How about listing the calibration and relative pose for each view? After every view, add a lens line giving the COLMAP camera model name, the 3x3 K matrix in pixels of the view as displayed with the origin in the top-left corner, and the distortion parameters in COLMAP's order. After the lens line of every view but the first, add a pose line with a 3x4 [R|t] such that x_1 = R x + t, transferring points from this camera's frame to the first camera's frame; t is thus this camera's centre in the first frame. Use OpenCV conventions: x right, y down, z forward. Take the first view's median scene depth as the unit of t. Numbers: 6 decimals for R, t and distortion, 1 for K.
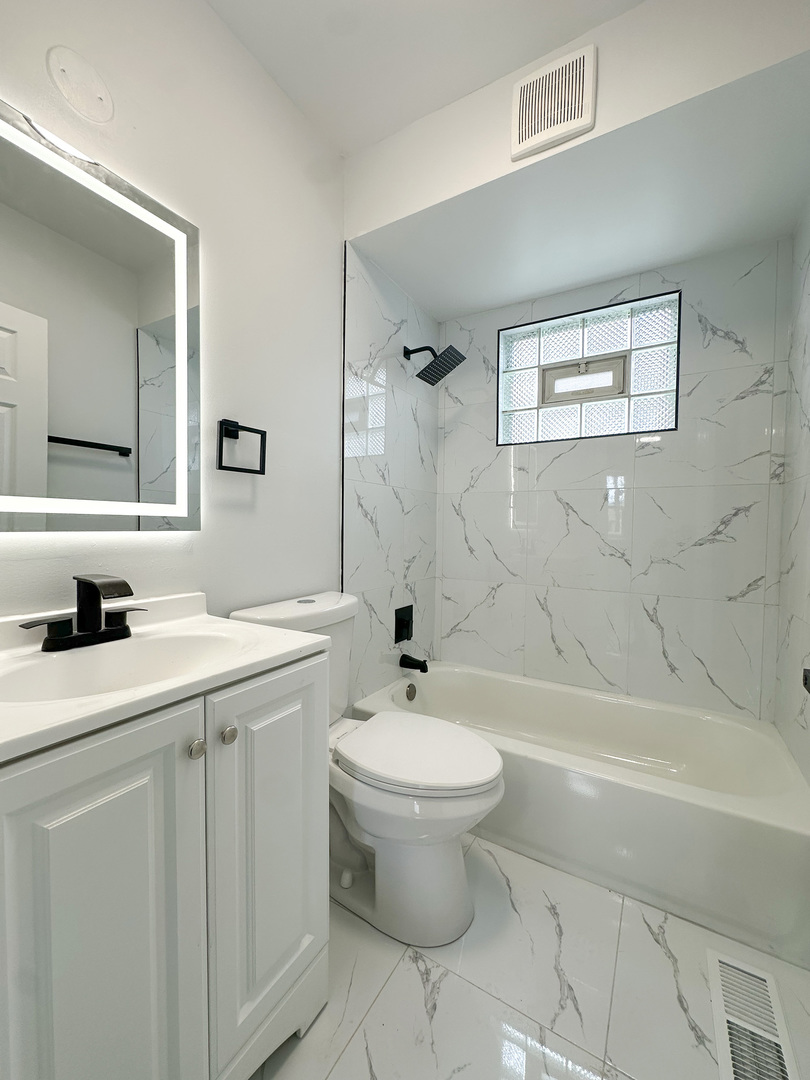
lens RADIAL K [[434.6, 0, 407.0], [0, 434.6, 538.0], [0, 0, 1]] dist [0.002200, 0.000175]
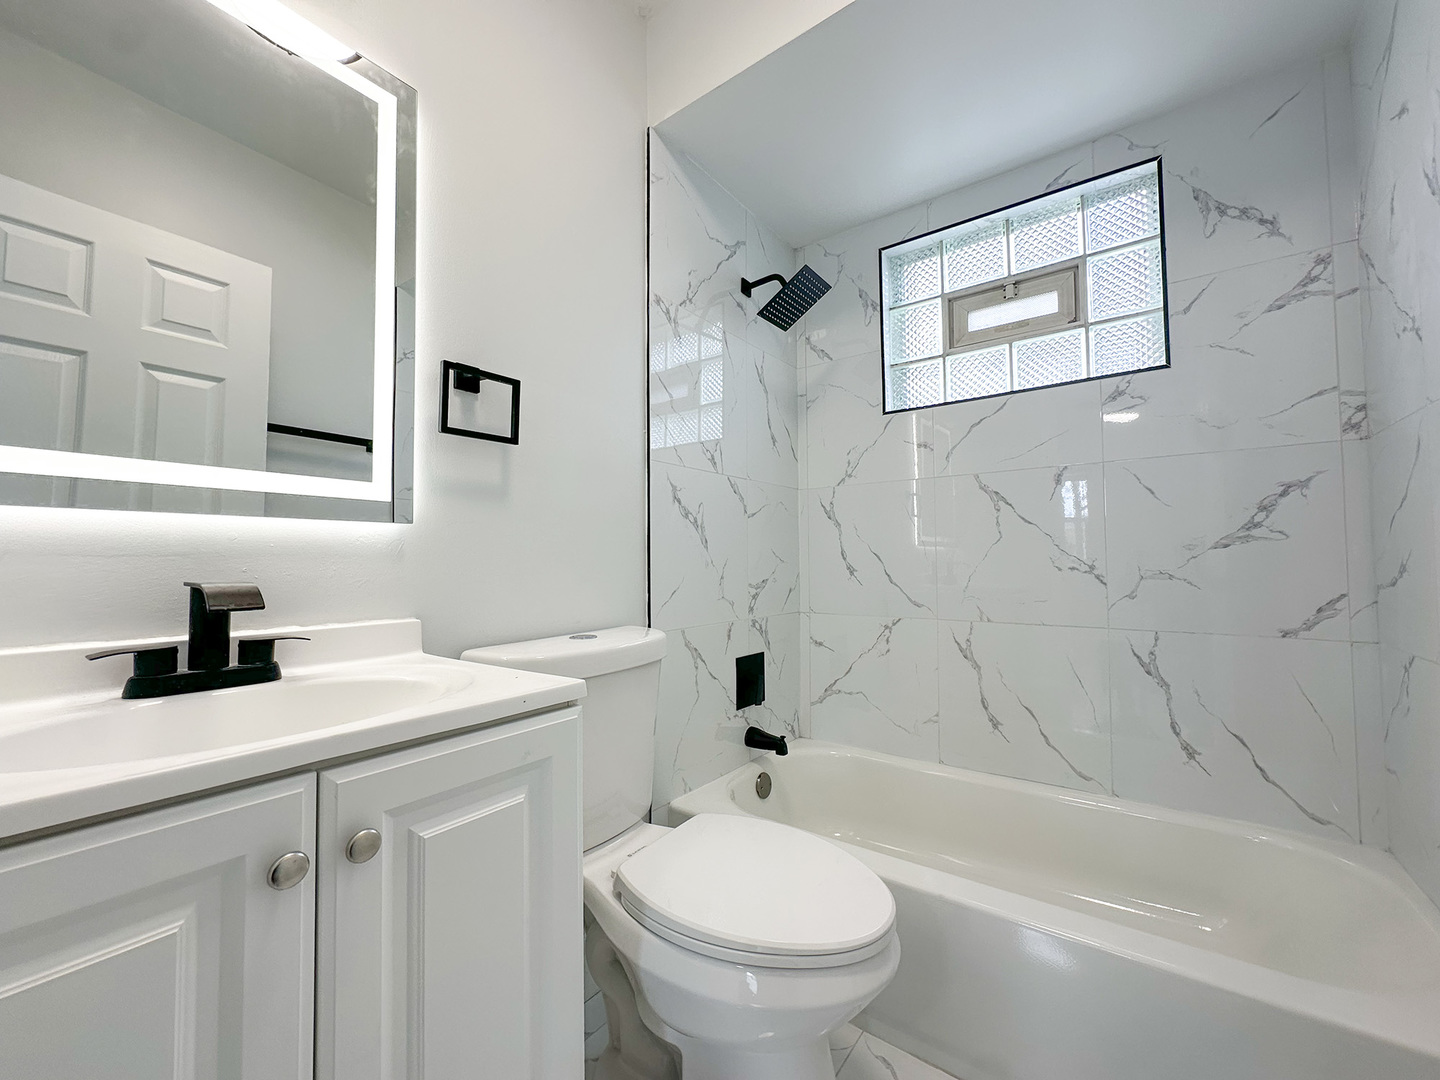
lens RADIAL K [[578.1, 0, 721.0], [0, 578.1, 539.1], [0, 0, 1]] dist [0.000021, 0.000190]
pose [[0.994397, -0.025225, -0.102656, 0.050948], [0.018143, 0.997427, -0.069352, 0.048180], [0.104142, 0.067101, 0.992296, 0.113700]]
